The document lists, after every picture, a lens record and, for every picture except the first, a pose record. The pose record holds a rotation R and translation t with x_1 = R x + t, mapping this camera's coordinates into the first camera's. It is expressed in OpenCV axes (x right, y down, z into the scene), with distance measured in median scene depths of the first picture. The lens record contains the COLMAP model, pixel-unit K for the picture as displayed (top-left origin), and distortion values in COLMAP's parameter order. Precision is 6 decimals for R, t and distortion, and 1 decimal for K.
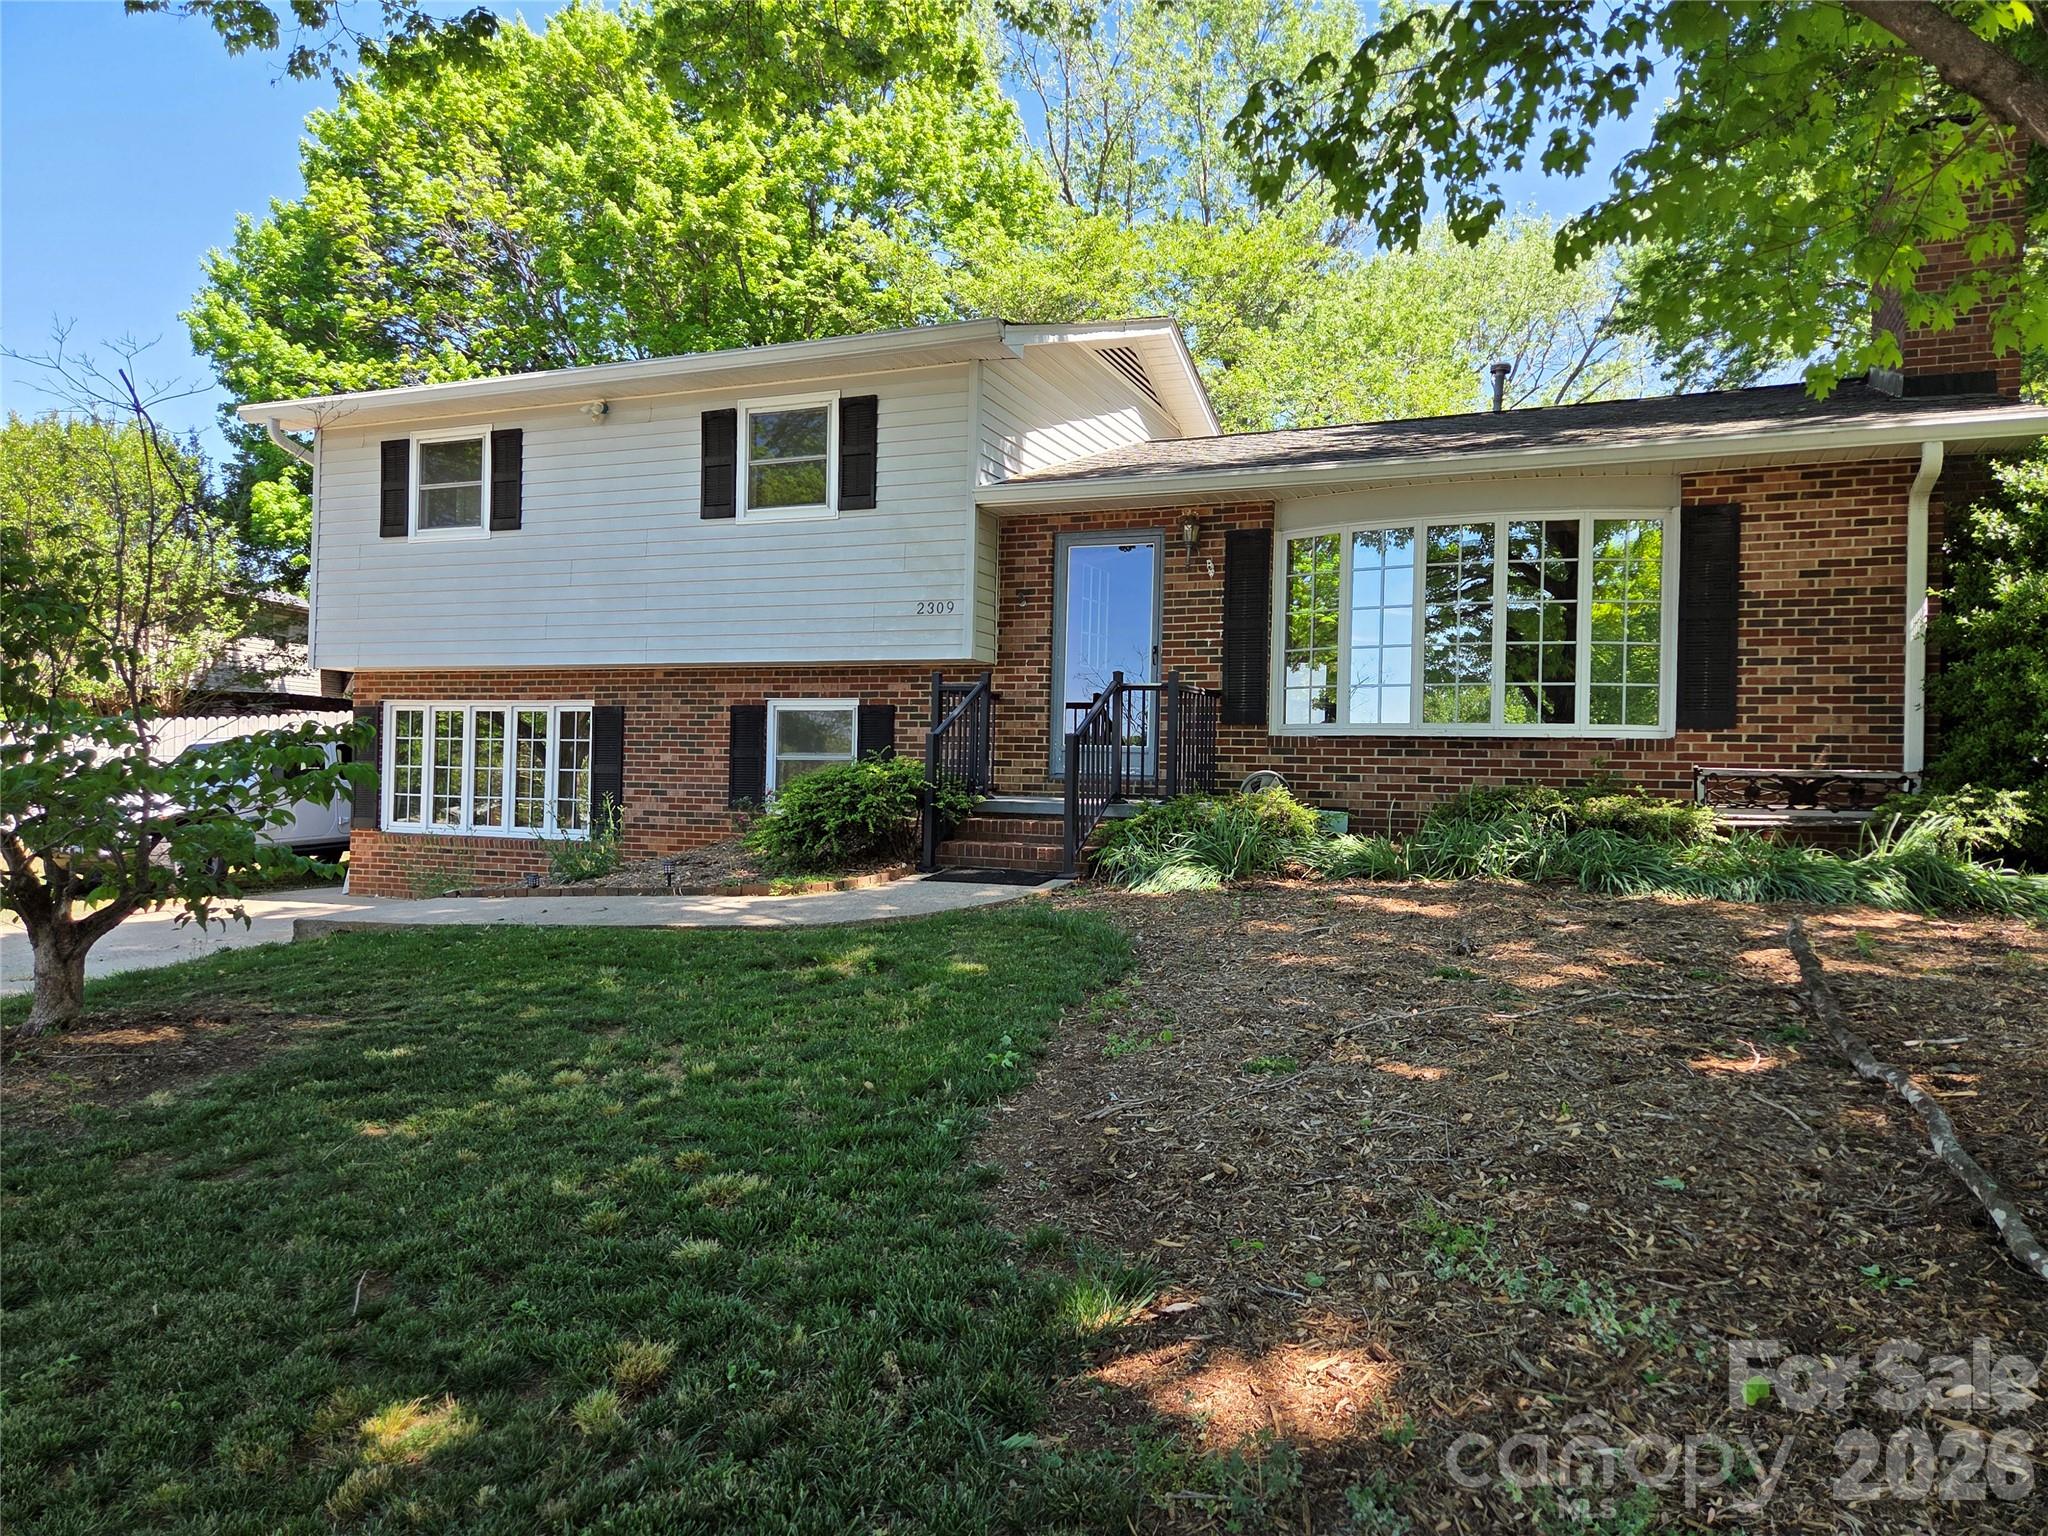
lens RADIAL K [[1388.7, 0, 1025.1], [0, 1388.7, 778.9], [0, 0, 1]] dist [0.065510, -0.026547]
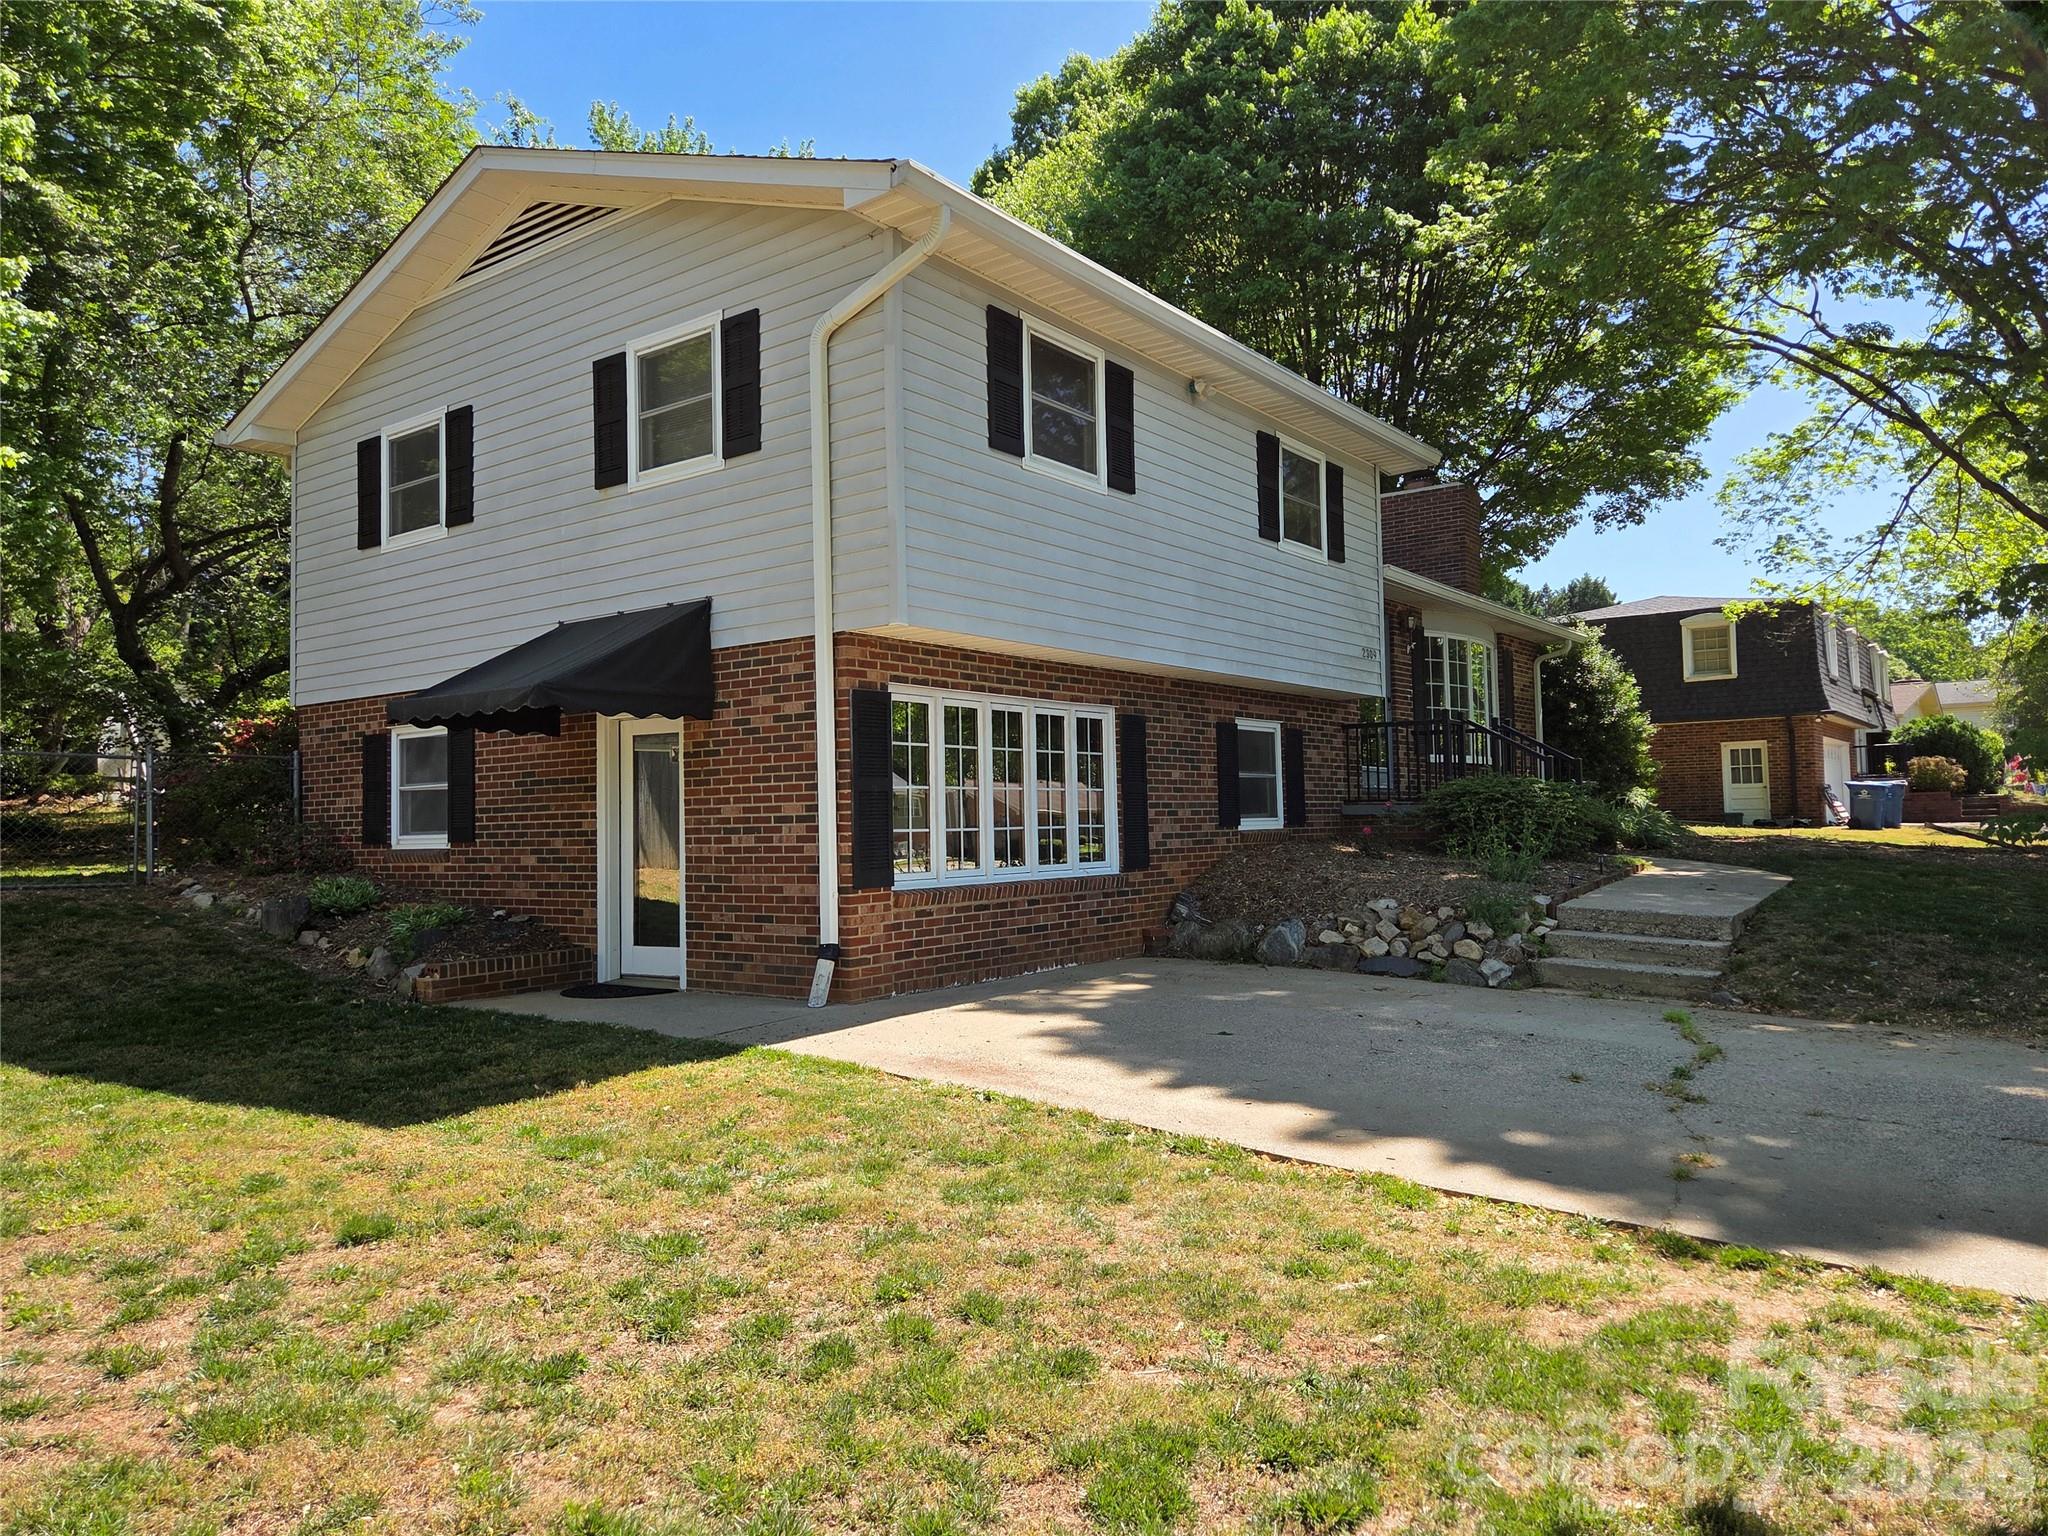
lens RADIAL K [[1388.7, 0, 1023.9], [0, 1388.7, 755.9], [0, 0, 1]] dist [0.065510, -0.026547]
pose [[0.231760, 0.019869, 0.972570, -1.135967], [0.018201, 0.999528, -0.024756, -0.006572], [-0.972603, 0.023439, 0.231288, 0.859986]]
